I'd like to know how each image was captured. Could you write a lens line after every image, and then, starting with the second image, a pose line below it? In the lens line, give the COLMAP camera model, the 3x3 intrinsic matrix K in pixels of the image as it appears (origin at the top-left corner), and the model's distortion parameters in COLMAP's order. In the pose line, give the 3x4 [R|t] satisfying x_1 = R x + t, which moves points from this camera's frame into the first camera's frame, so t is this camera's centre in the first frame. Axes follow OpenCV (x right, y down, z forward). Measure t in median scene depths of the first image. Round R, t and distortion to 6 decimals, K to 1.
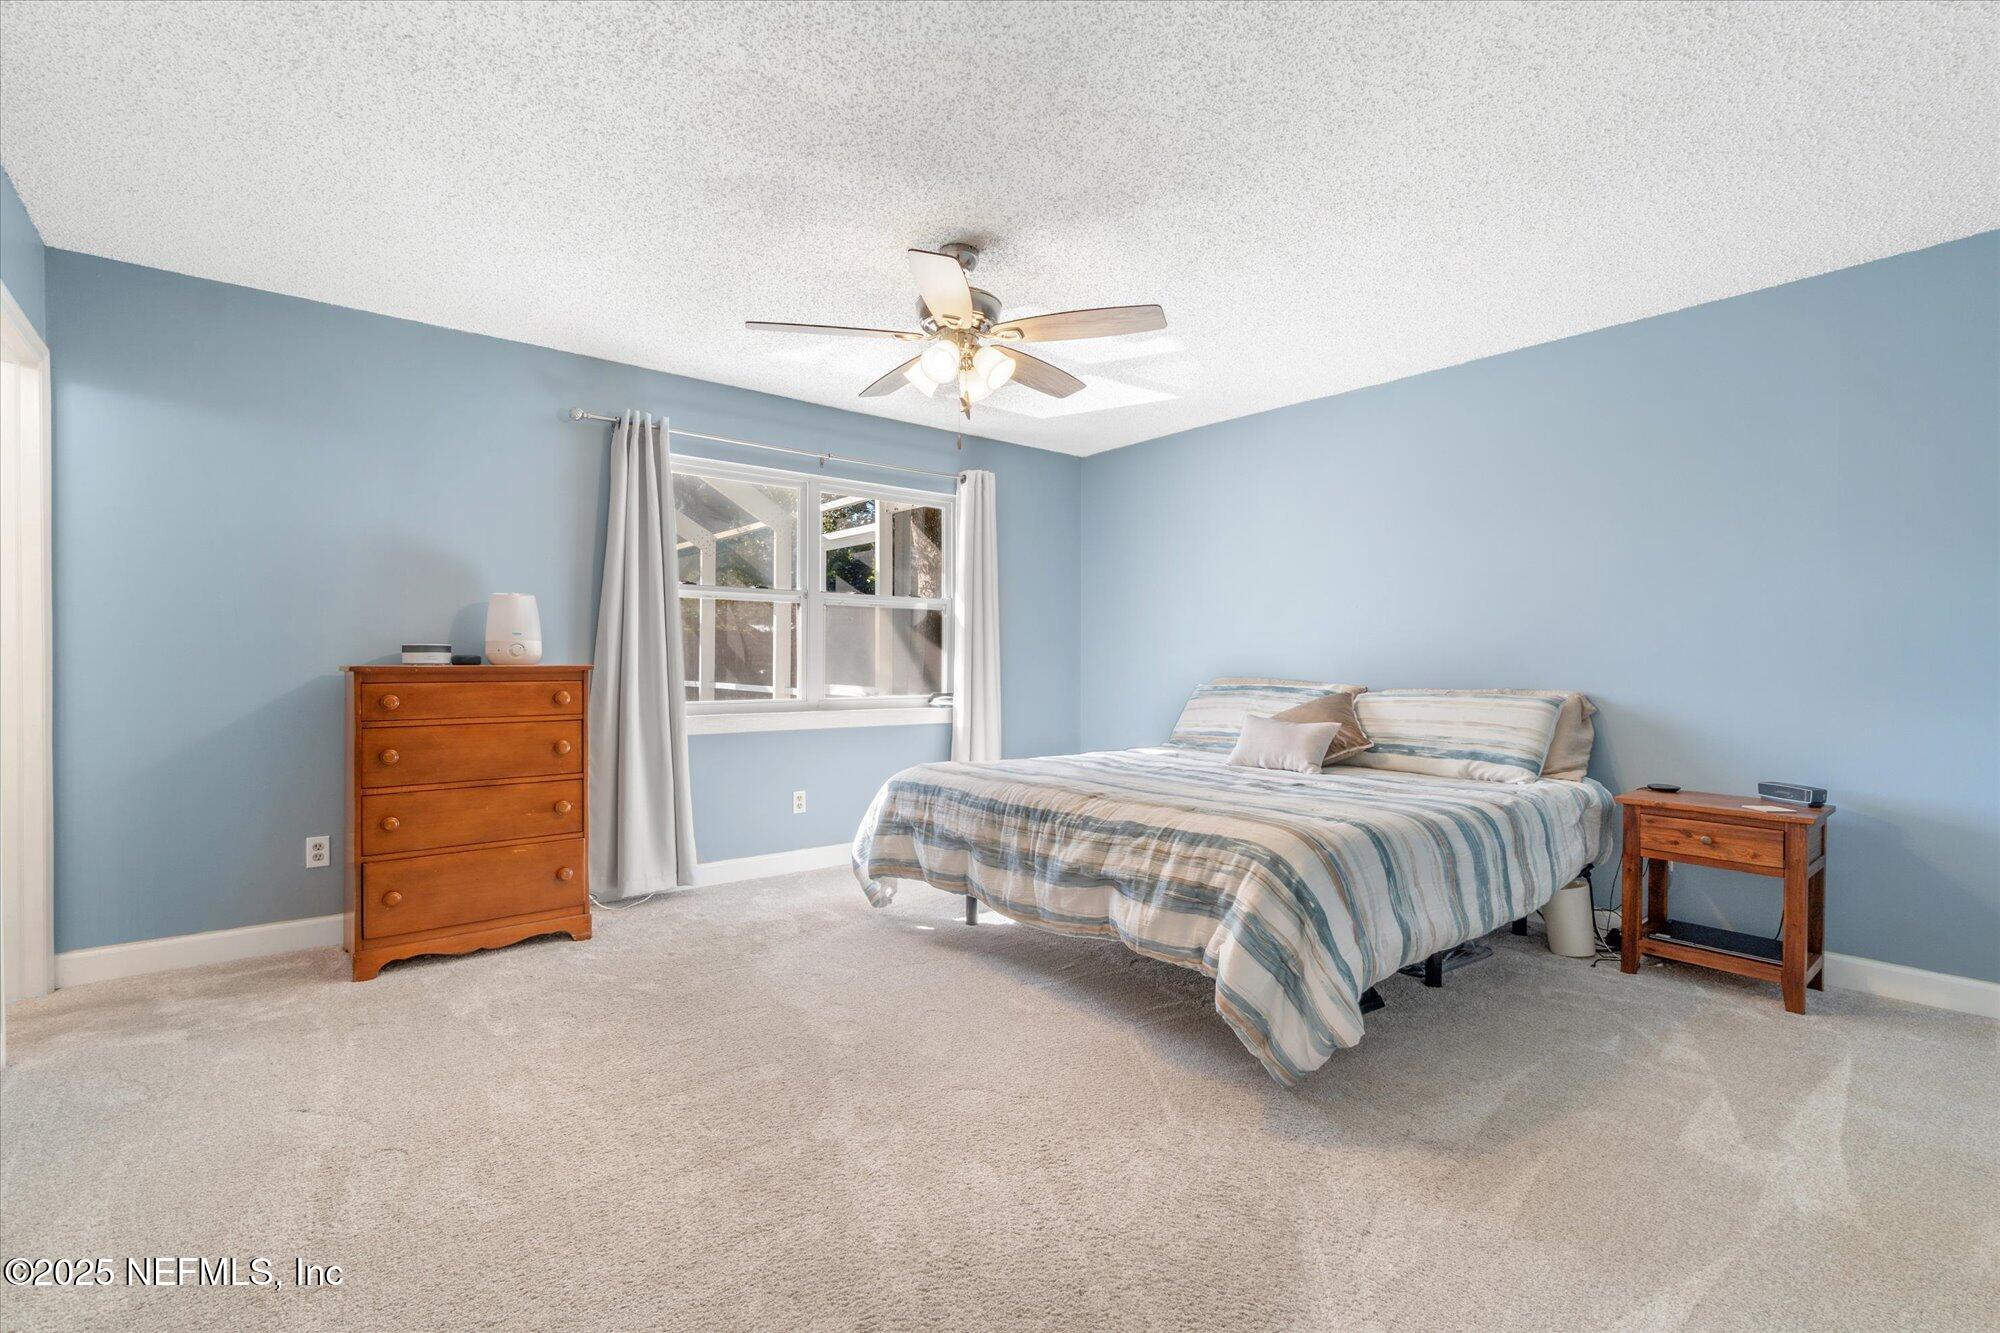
lens RADIAL K [[883.6, 0, 988.3], [0, 883.6, 662.8], [0, 0, 1]] dist [-0.007409, -0.000712]
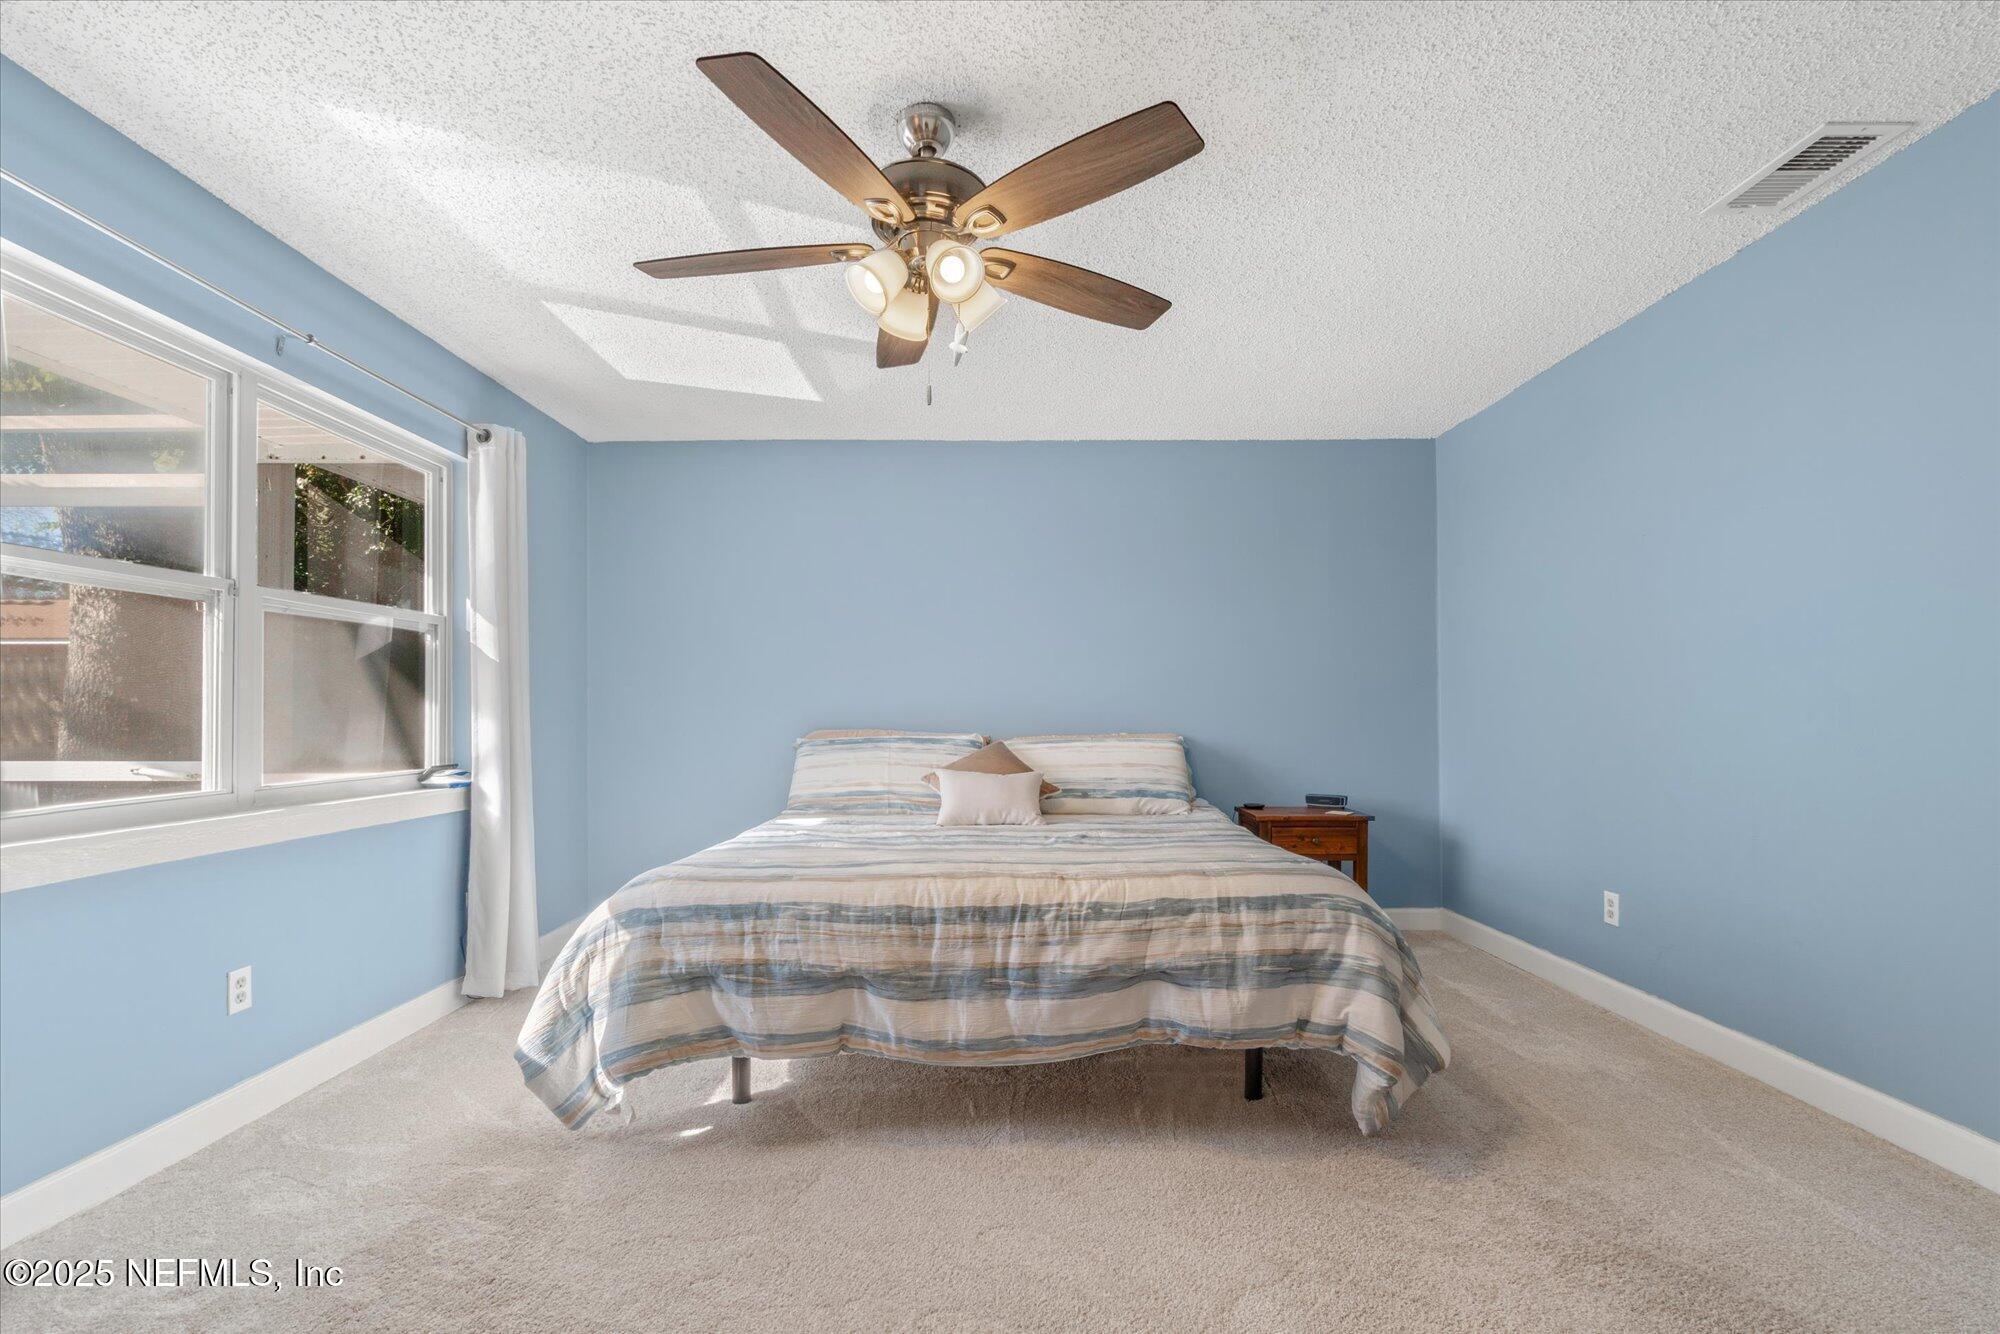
lens RADIAL K [[883.6, 0, 1000.3], [0, 883.6, 704.4], [0, 0, 1]] dist [-0.007409, -0.000712]
pose [[0.624380, 0.000460, 0.781121, -0.490865], [0.009150, 0.999927, -0.007903, -0.000904], [-0.781067, 0.012082, 0.624330, 0.485906]]
